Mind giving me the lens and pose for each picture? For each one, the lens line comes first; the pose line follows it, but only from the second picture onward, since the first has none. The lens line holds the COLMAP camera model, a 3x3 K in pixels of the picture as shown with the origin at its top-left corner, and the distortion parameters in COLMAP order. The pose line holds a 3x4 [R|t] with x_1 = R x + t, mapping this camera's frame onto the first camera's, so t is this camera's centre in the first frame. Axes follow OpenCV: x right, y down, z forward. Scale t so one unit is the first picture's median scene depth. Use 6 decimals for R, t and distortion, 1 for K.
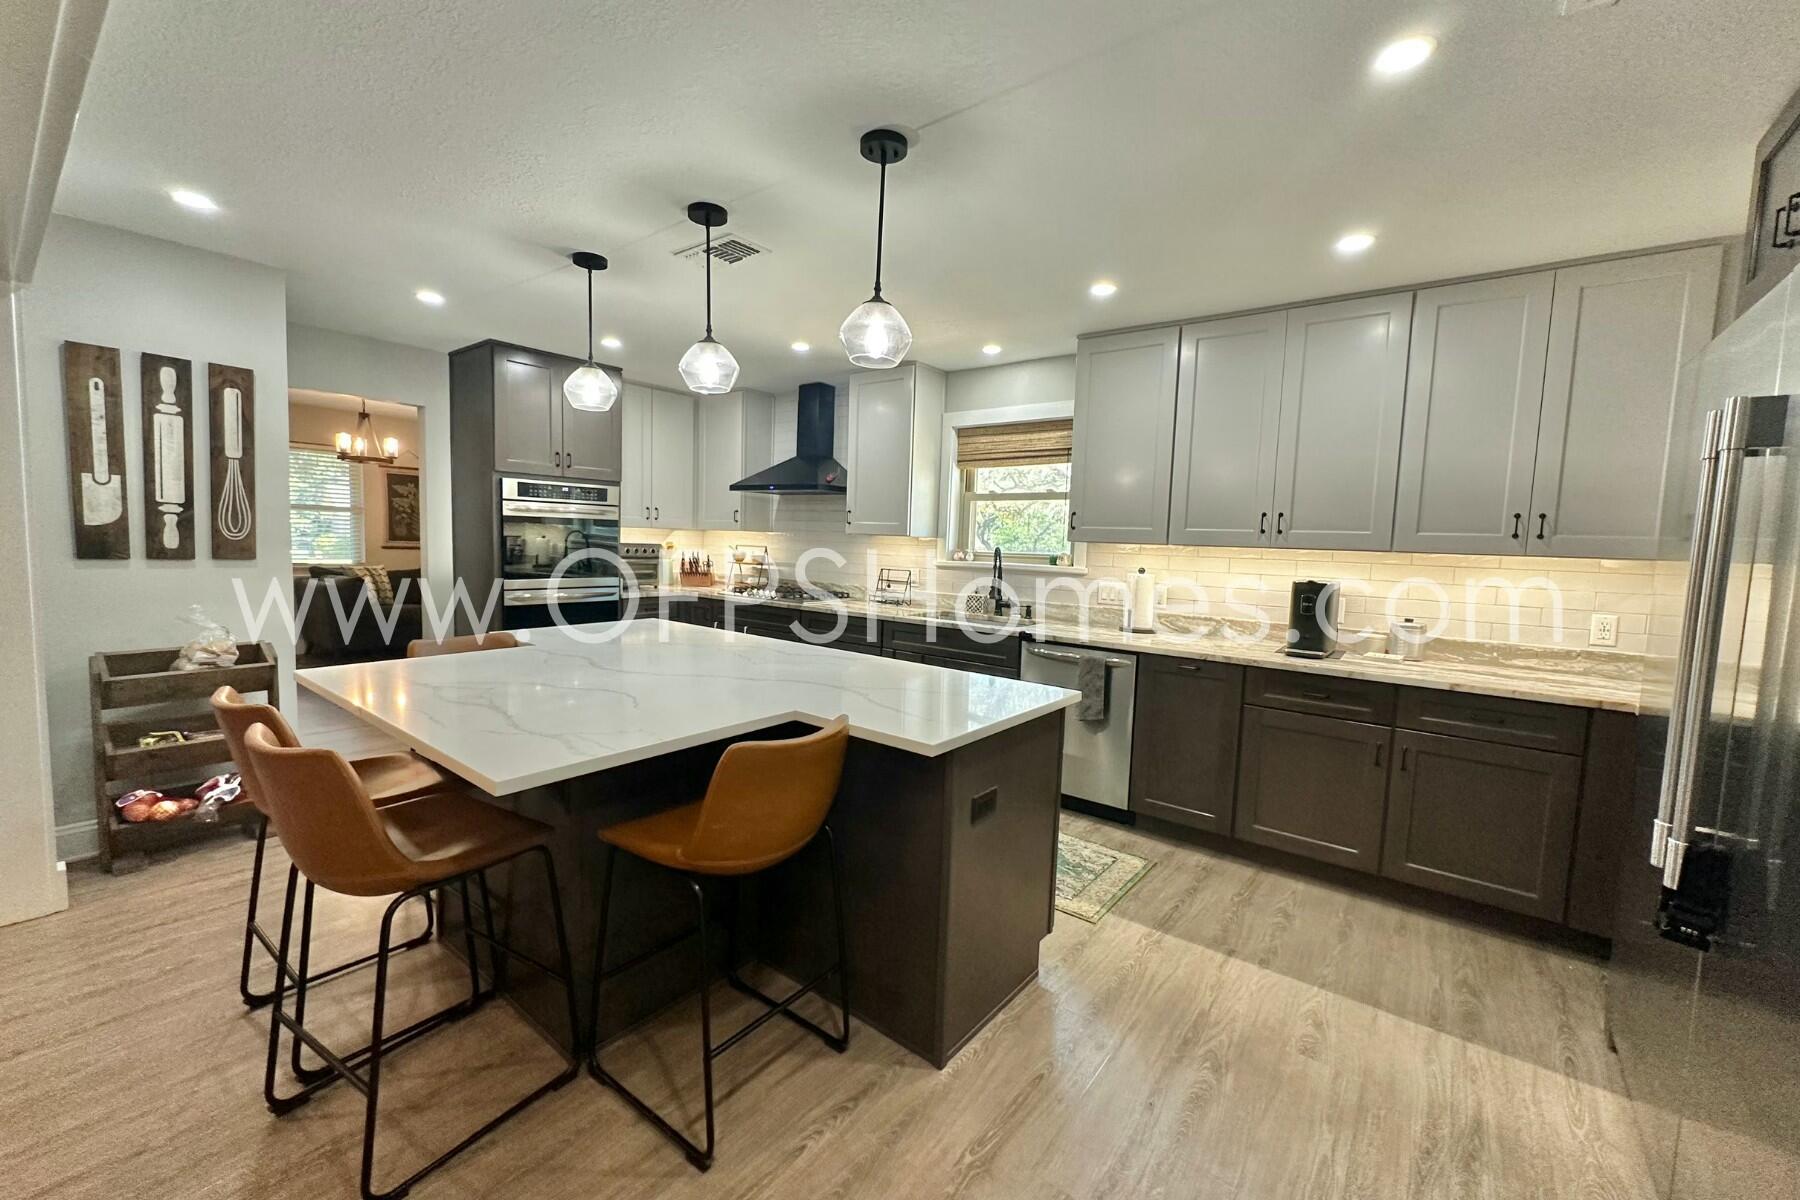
lens RADIAL K [[727.1, 0, 905.2], [0, 727.1, 595.7], [0, 0, 1]] dist [-0.002141, -0.000331]
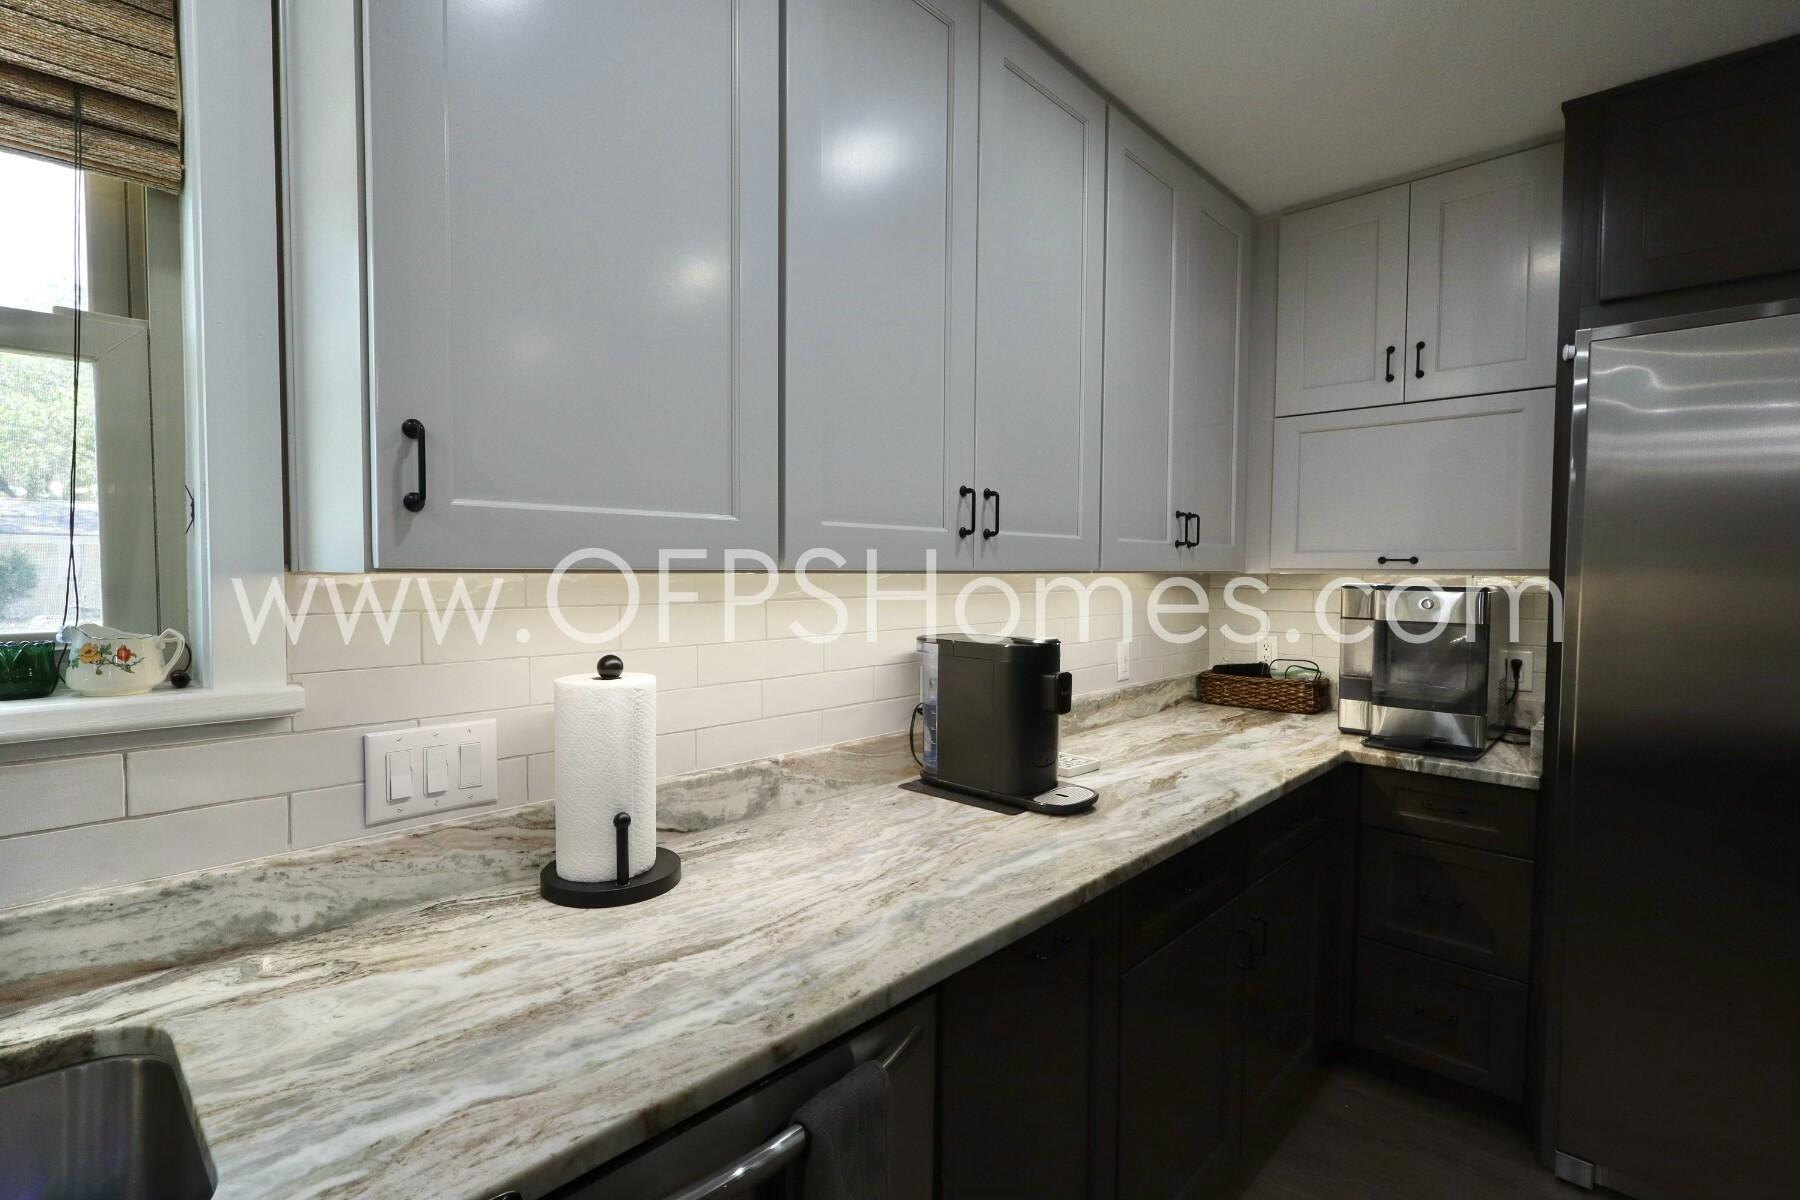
lens RADIAL K [[841.1, 0, 899.4], [0, 841.1, 602.2], [0, 0, 1]] dist [0.000630, 0.000556]
pose [[0.099036, -0.073596, 0.992359, 0.016478], [0.073862, 0.995054, 0.066424, -0.074834], [-0.992339, 0.066719, 0.103982, 0.884766]]
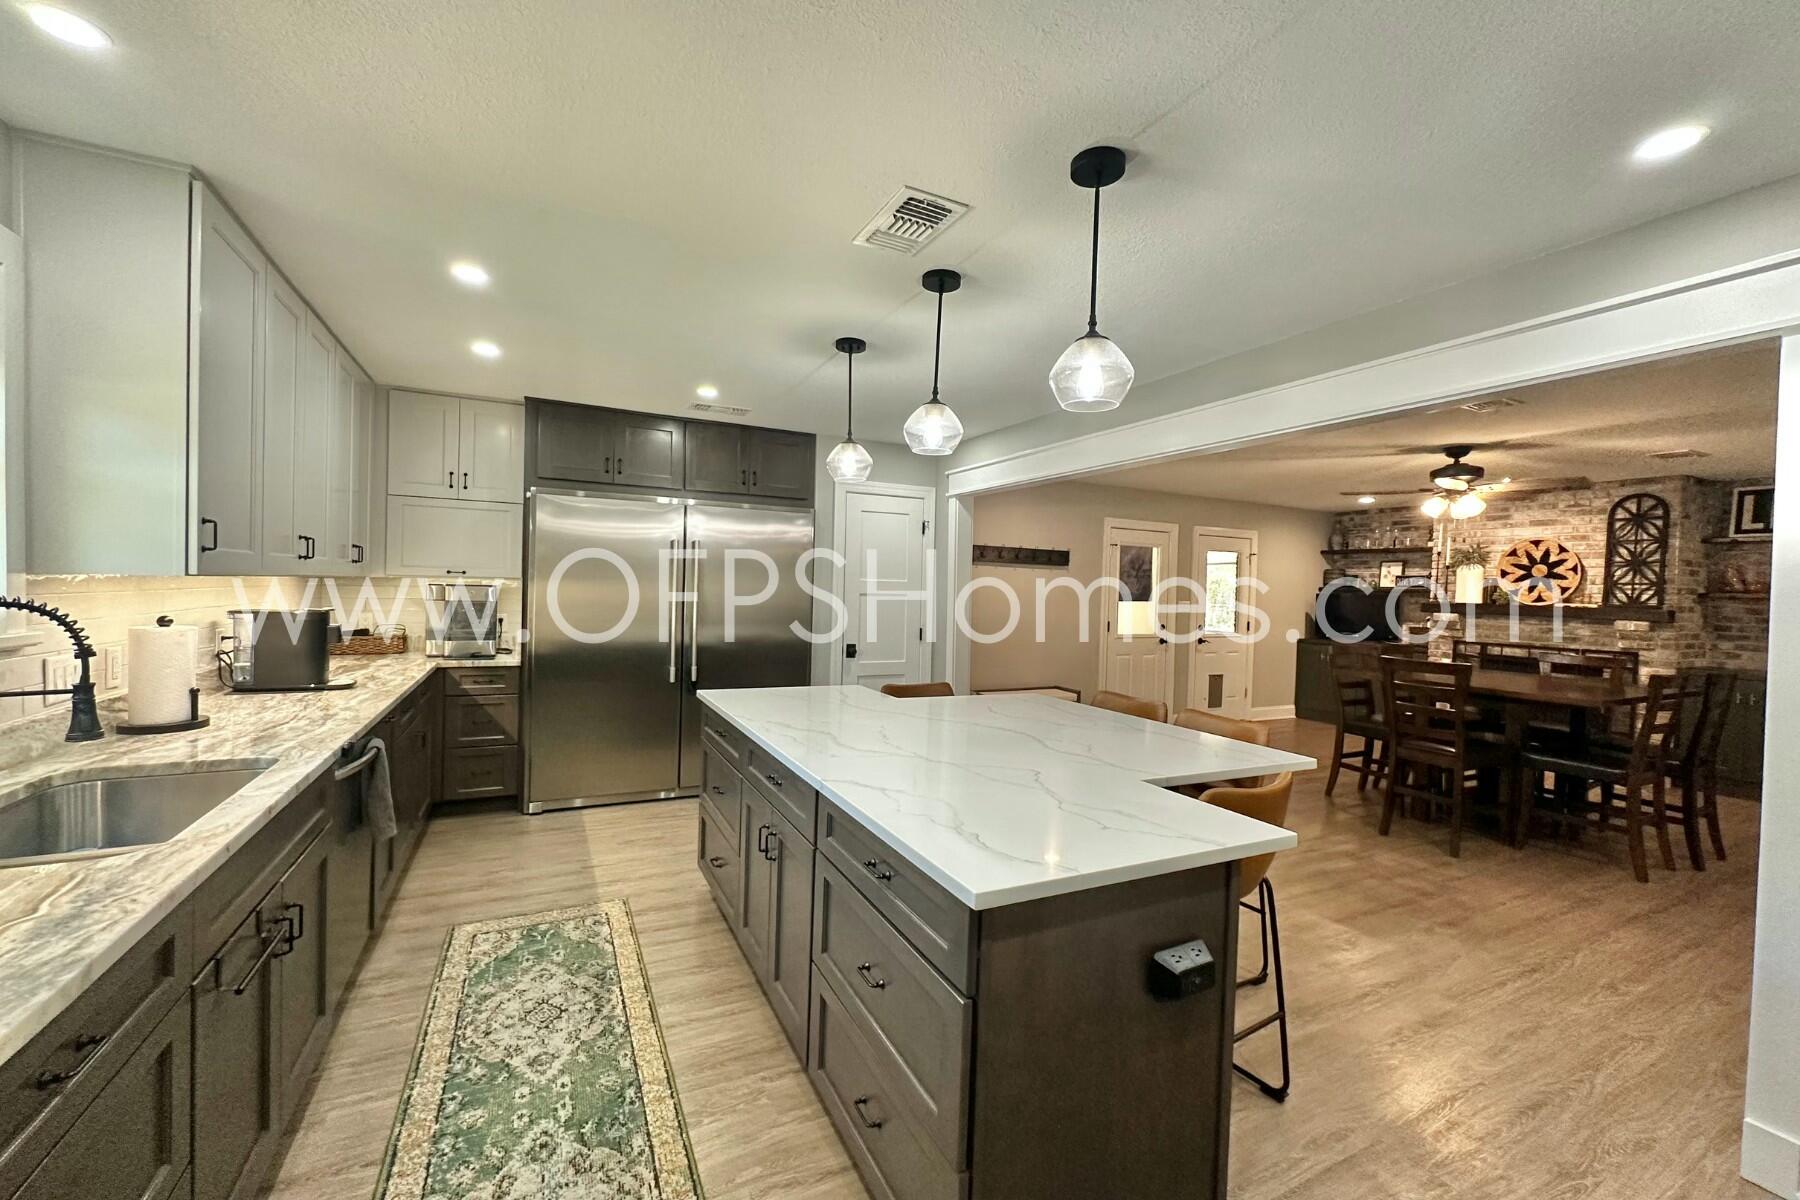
lens RADIAL K [[715.5, 0, 900.0], [0, 715.5, 600.0], [0, 0, 1]] dist [-0.003528, -0.000323]
pose [[-0.901439, -0.065414, 0.427936, -0.446315], [-0.023540, 0.994462, 0.102426, -0.125836], [-0.432266, 0.082257, -0.897987, 1.296228]]
